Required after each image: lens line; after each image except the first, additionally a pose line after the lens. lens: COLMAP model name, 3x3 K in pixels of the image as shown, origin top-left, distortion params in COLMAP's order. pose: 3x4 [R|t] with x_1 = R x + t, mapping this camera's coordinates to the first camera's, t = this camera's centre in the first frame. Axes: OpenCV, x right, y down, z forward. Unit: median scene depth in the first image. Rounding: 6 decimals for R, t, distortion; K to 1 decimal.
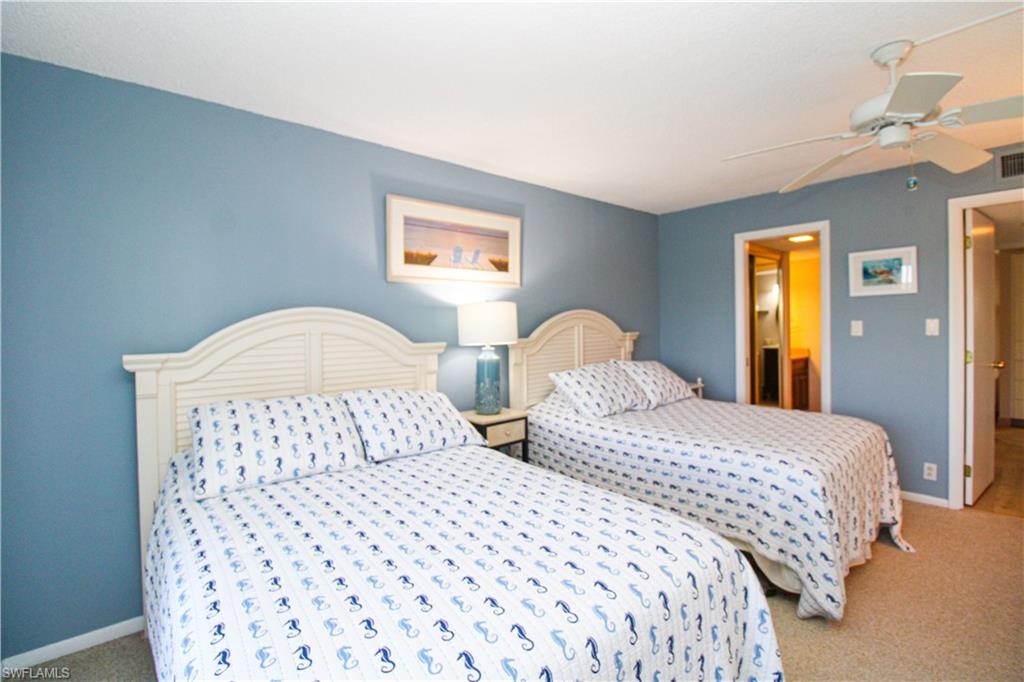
lens RADIAL K [[470.4, 0, 513.6], [0, 470.4, 329.0], [0, 0, 1]] dist [0.000304, -0.013607]
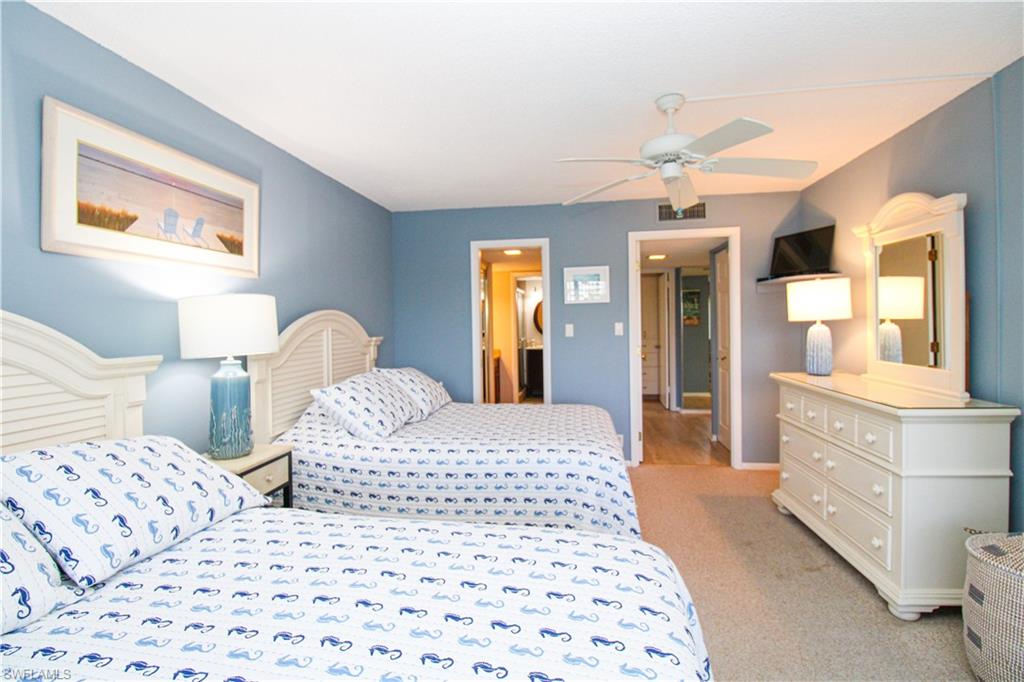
lens RADIAL K [[470.4, 0, 513.6], [0, 470.4, 329.0], [0, 0, 1]] dist [0.000304, -0.013607]
pose [[0.762739, -0.003814, 0.646695, -0.185795], [0.011997, 0.999894, -0.008252, 0.003694], [-0.646595, 0.014053, 0.762704, 0.205466]]
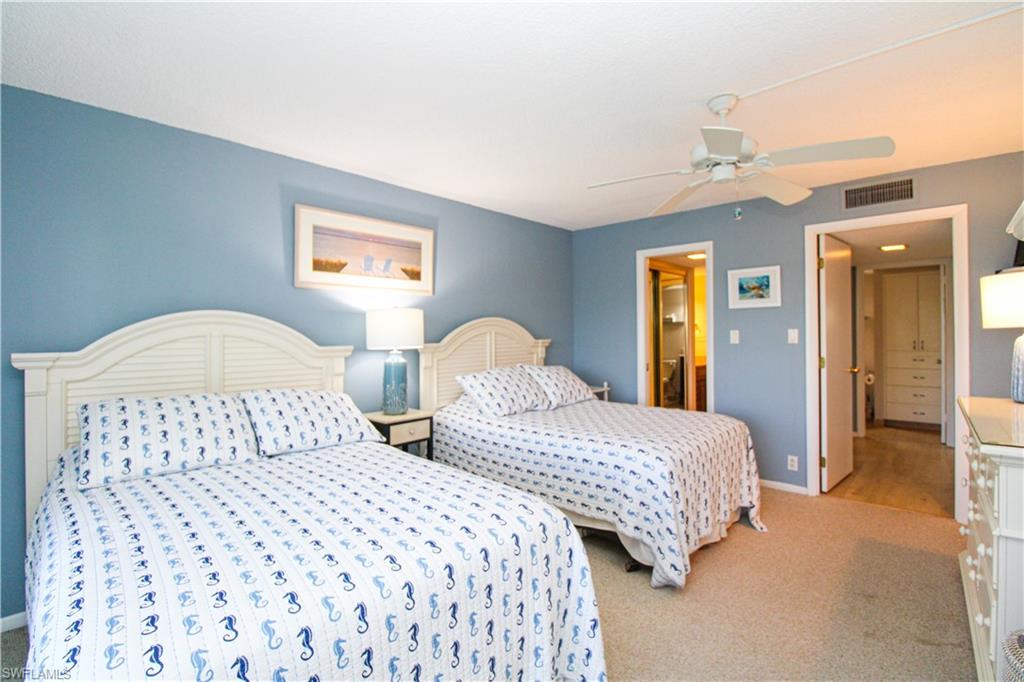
lens RADIAL K [[470.4, 0, 513.6], [0, 470.4, 329.0], [0, 0, 1]] dist [0.000304, -0.013607]
pose [[0.994282, 0.011042, 0.106211, 0.098263], [-0.008866, 0.999741, -0.020938, 0.009061], [-0.106415, 0.019877, 0.994123, -0.082200]]
